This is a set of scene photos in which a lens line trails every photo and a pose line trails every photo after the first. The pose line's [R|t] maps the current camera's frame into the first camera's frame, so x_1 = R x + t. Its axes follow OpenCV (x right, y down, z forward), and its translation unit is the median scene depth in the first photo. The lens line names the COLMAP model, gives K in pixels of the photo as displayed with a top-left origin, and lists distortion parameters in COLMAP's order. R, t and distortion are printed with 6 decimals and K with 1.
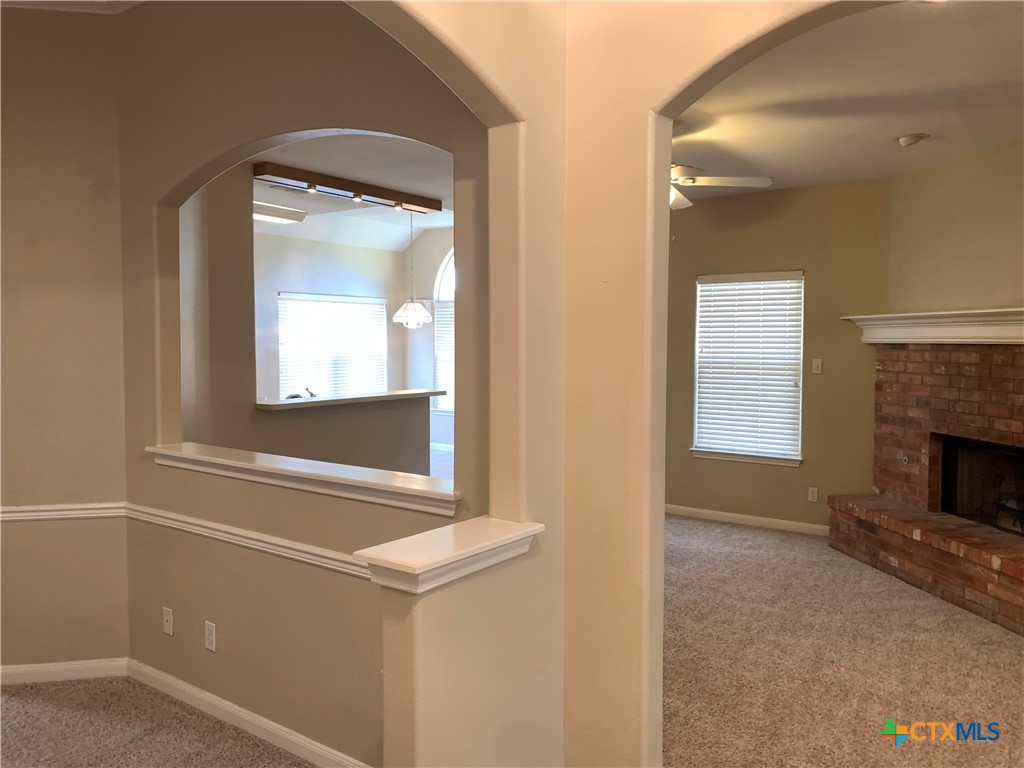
lens RADIAL K [[777.6, 0, 513.4], [0, 777.6, 375.1], [0, 0, 1]] dist [0.061722, -0.082929]
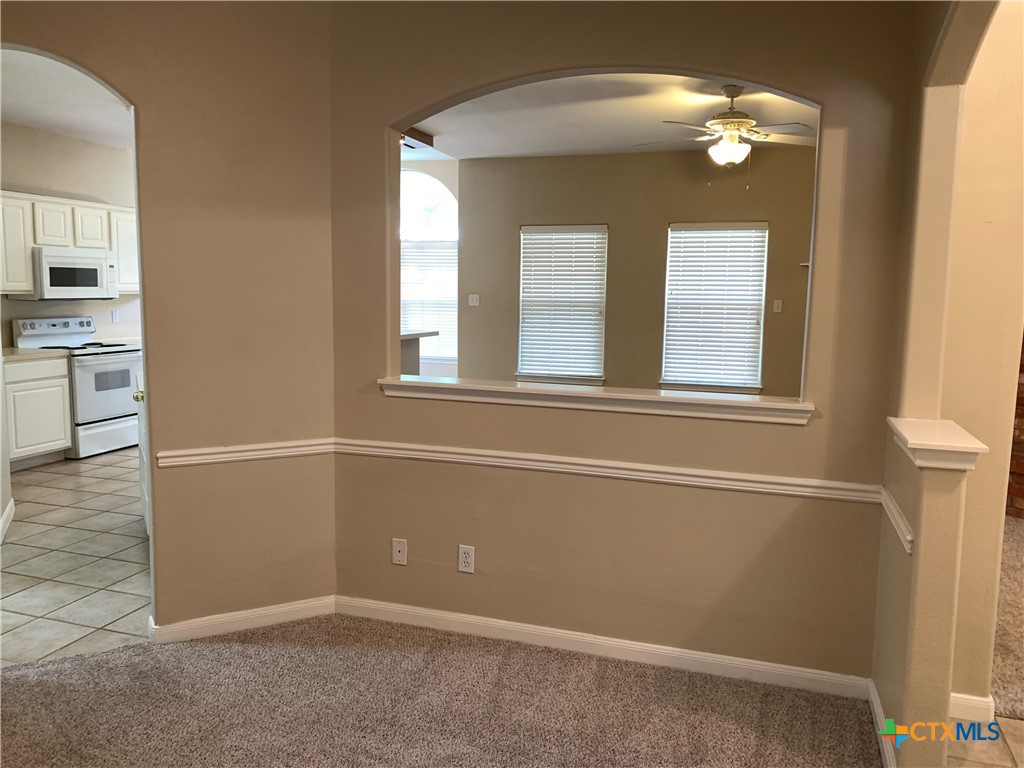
lens RADIAL K [[777.6, 0, 513.4], [0, 777.6, 375.1], [0, 0, 1]] dist [0.061722, -0.082929]
pose [[0.953824, -0.022453, 0.299524, -0.375477], [0.002788, 0.997821, 0.065920, 0.014516], [-0.300352, -0.062041, 0.951809, 0.014040]]
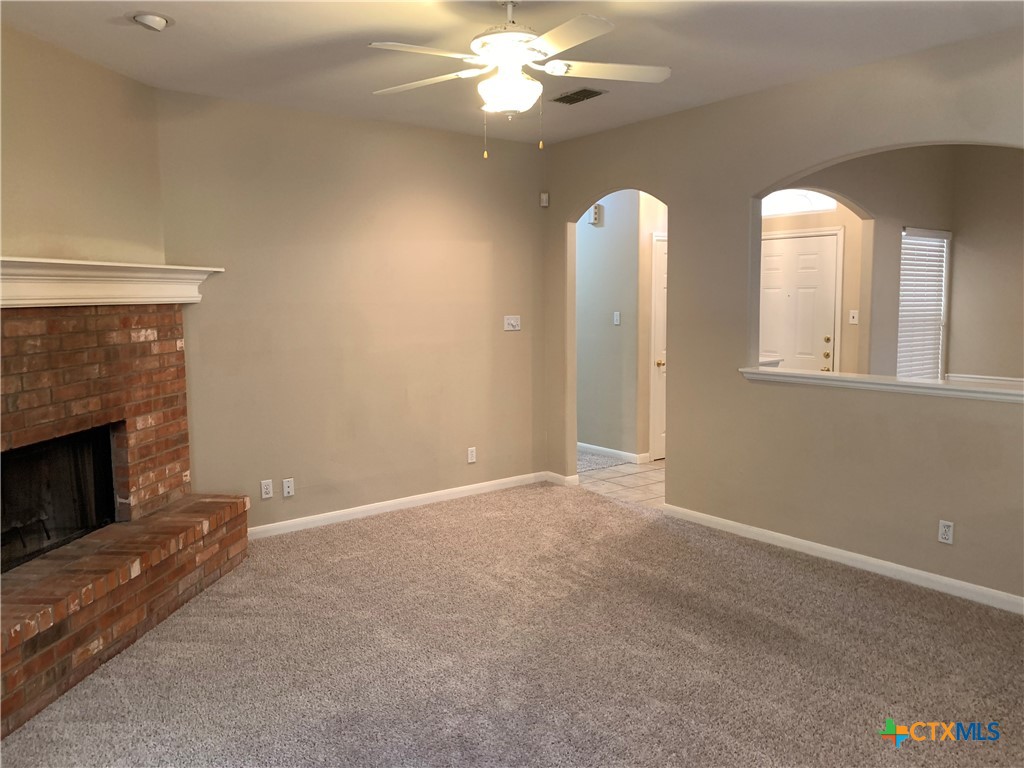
lens RADIAL K [[777.6, 0, 513.4], [0, 777.6, 375.1], [0, 0, 1]] dist [0.061722, -0.082929]
pose [[-0.959753, -0.019921, 0.280137, -0.019210], [0.023256, 0.988418, 0.149962, -0.067278], [-0.279880, 0.150442, -0.948174, 1.399798]]
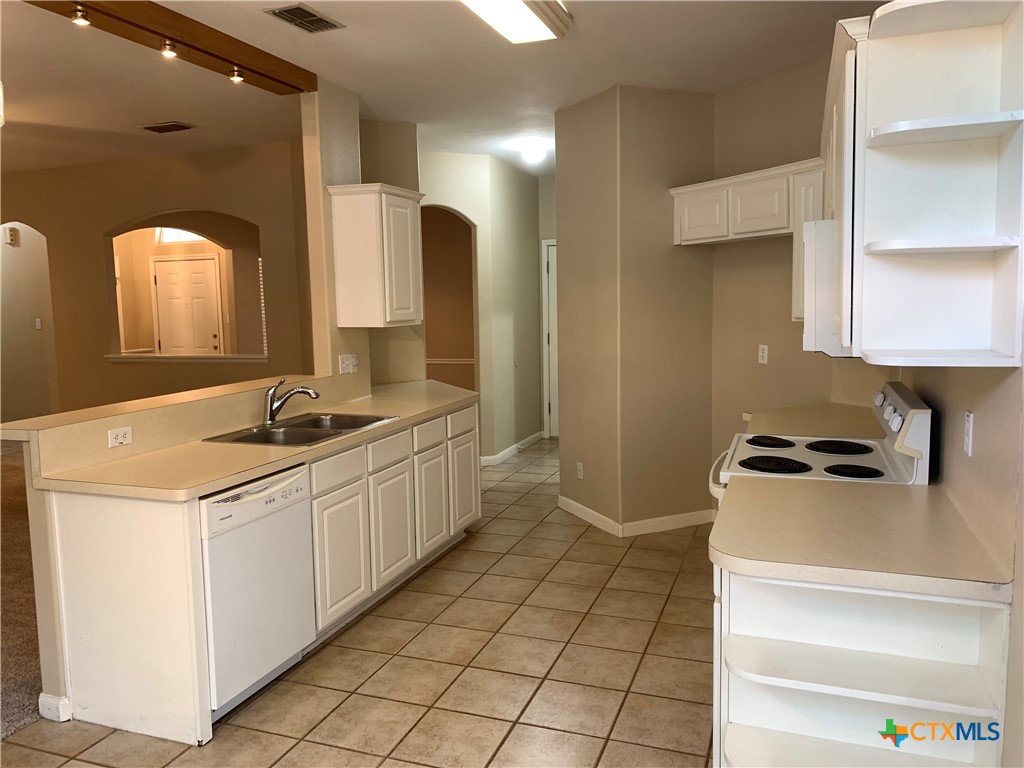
lens RADIAL K [[777.6, 0, 513.4], [0, 777.6, 375.1], [0, 0, 1]] dist [0.061722, -0.082929]
pose [[-0.963394, 0.045263, -0.264241, -0.318241], [0.006463, 0.989279, 0.145894, -0.083653], [0.268011, 0.138845, -0.953358, 1.873531]]
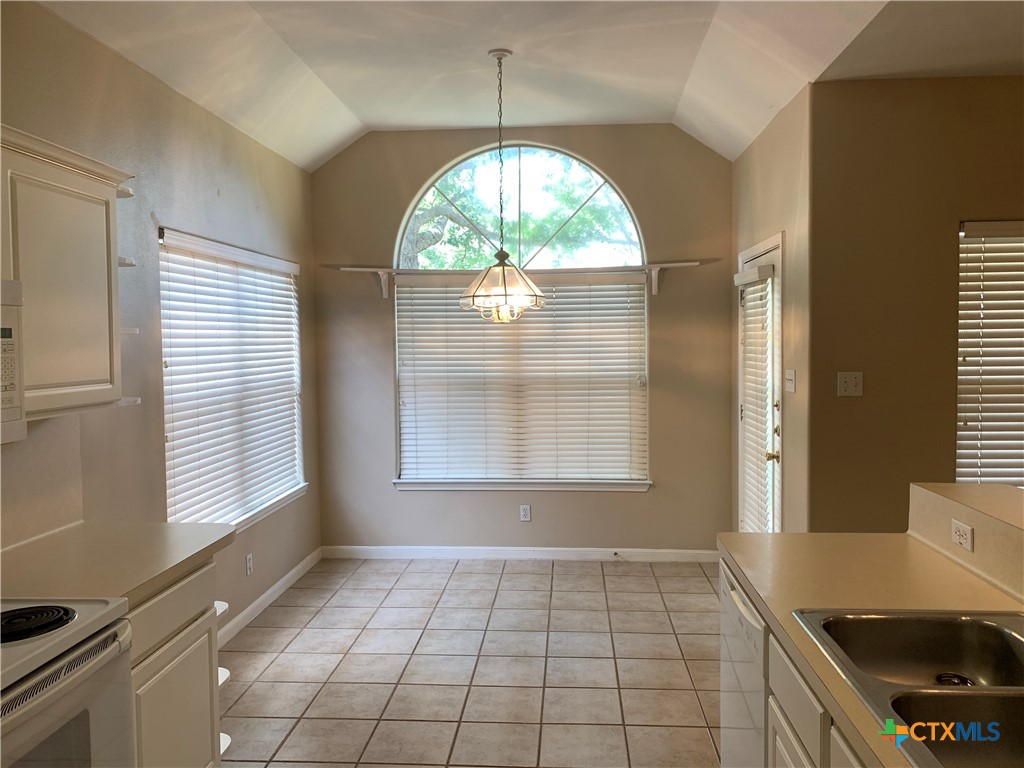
lens RADIAL K [[777.6, 0, 513.4], [0, 777.6, 375.1], [0, 0, 1]] dist [0.061722, -0.082929]
pose [[0.851308, -0.036970, 0.523362, -0.607851], [0.037980, 0.999240, 0.008806, -0.055668], [-0.523289, 0.012381, 0.852065, 1.029072]]
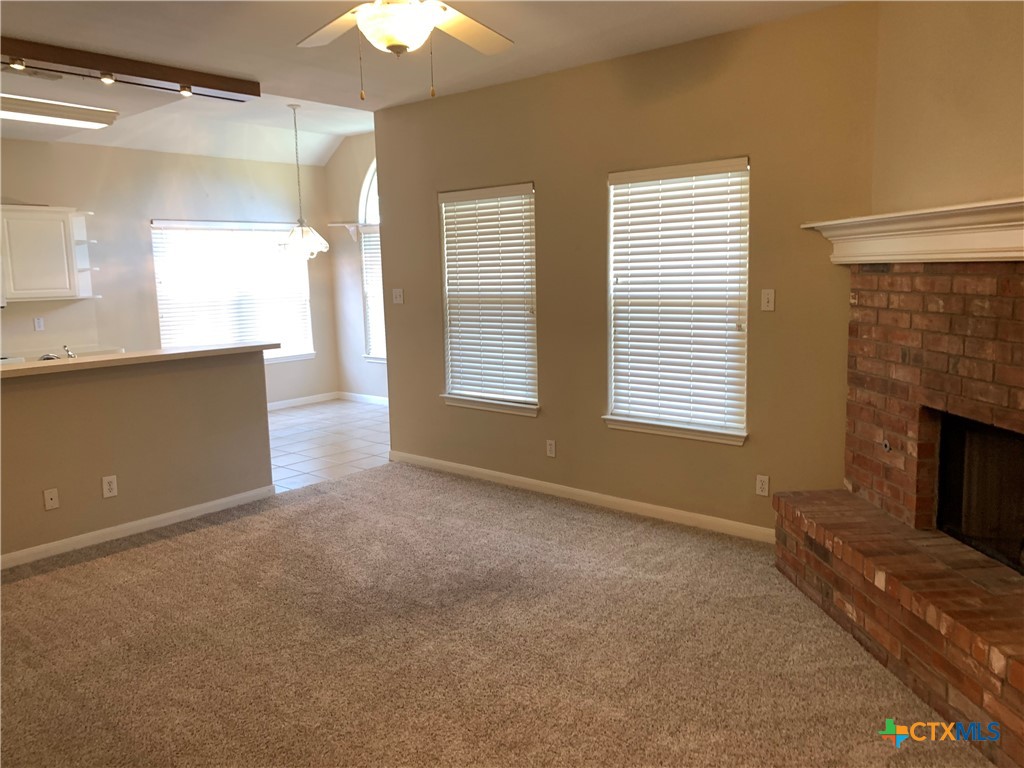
lens RADIAL K [[777.6, 0, 513.4], [0, 777.6, 375.1], [0, 0, 1]] dist [0.061722, -0.082929]
pose [[0.996361, -0.016073, -0.083703, 0.254113], [0.023654, 0.995626, 0.090386, -0.014992], [0.081884, -0.092037, 0.992383, 0.347257]]
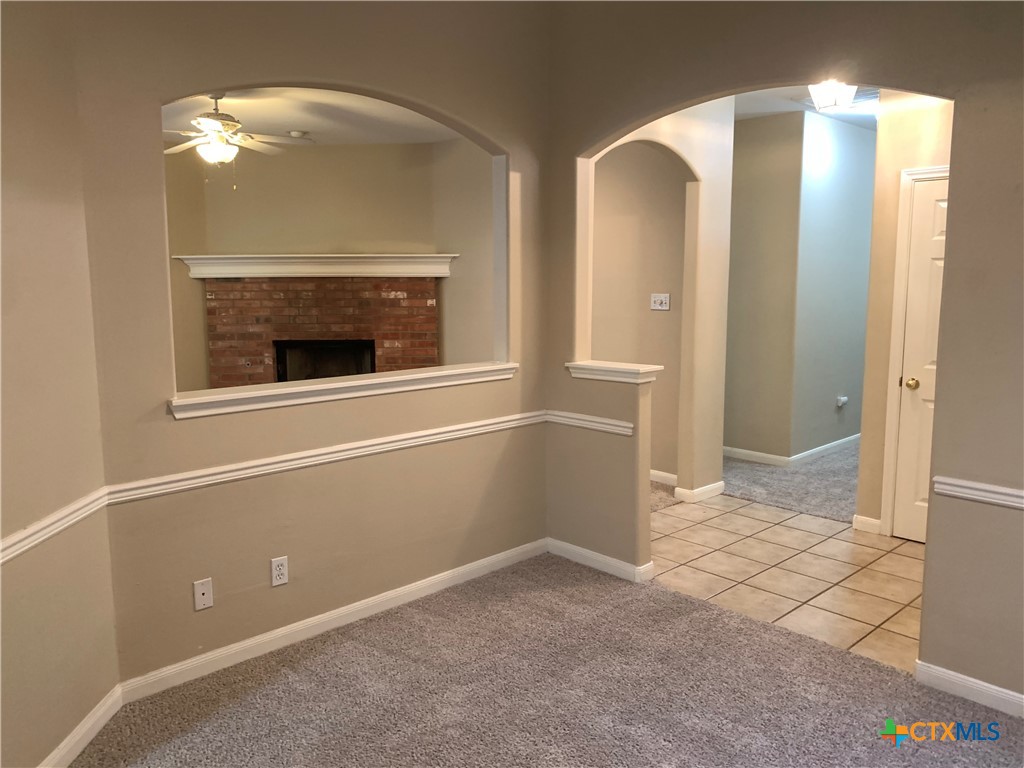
lens RADIAL K [[777.6, 0, 513.4], [0, 777.6, 375.1], [0, 0, 1]] dist [0.061722, -0.082929]
pose [[0.173010, -0.125161, 0.976935, -0.758788], [0.052694, 0.991648, 0.117714, -0.008120], [-0.983509, 0.031113, 0.178161, 0.314928]]
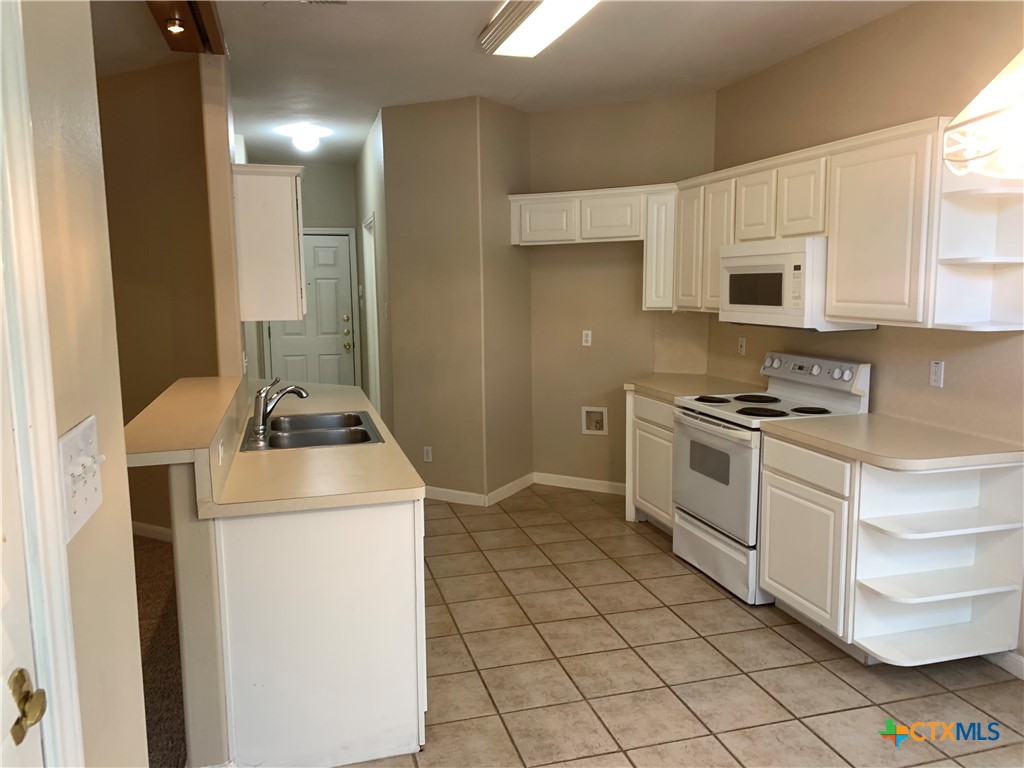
lens RADIAL K [[777.6, 0, 513.4], [0, 777.6, 375.1], [0, 0, 1]] dist [0.061722, -0.082929]
pose [[-0.612520, 0.097837, -0.784377, 0.074111], [-0.031105, 0.988559, 0.147595, -0.081450], [0.789843, 0.114803, -0.602469, 1.685926]]
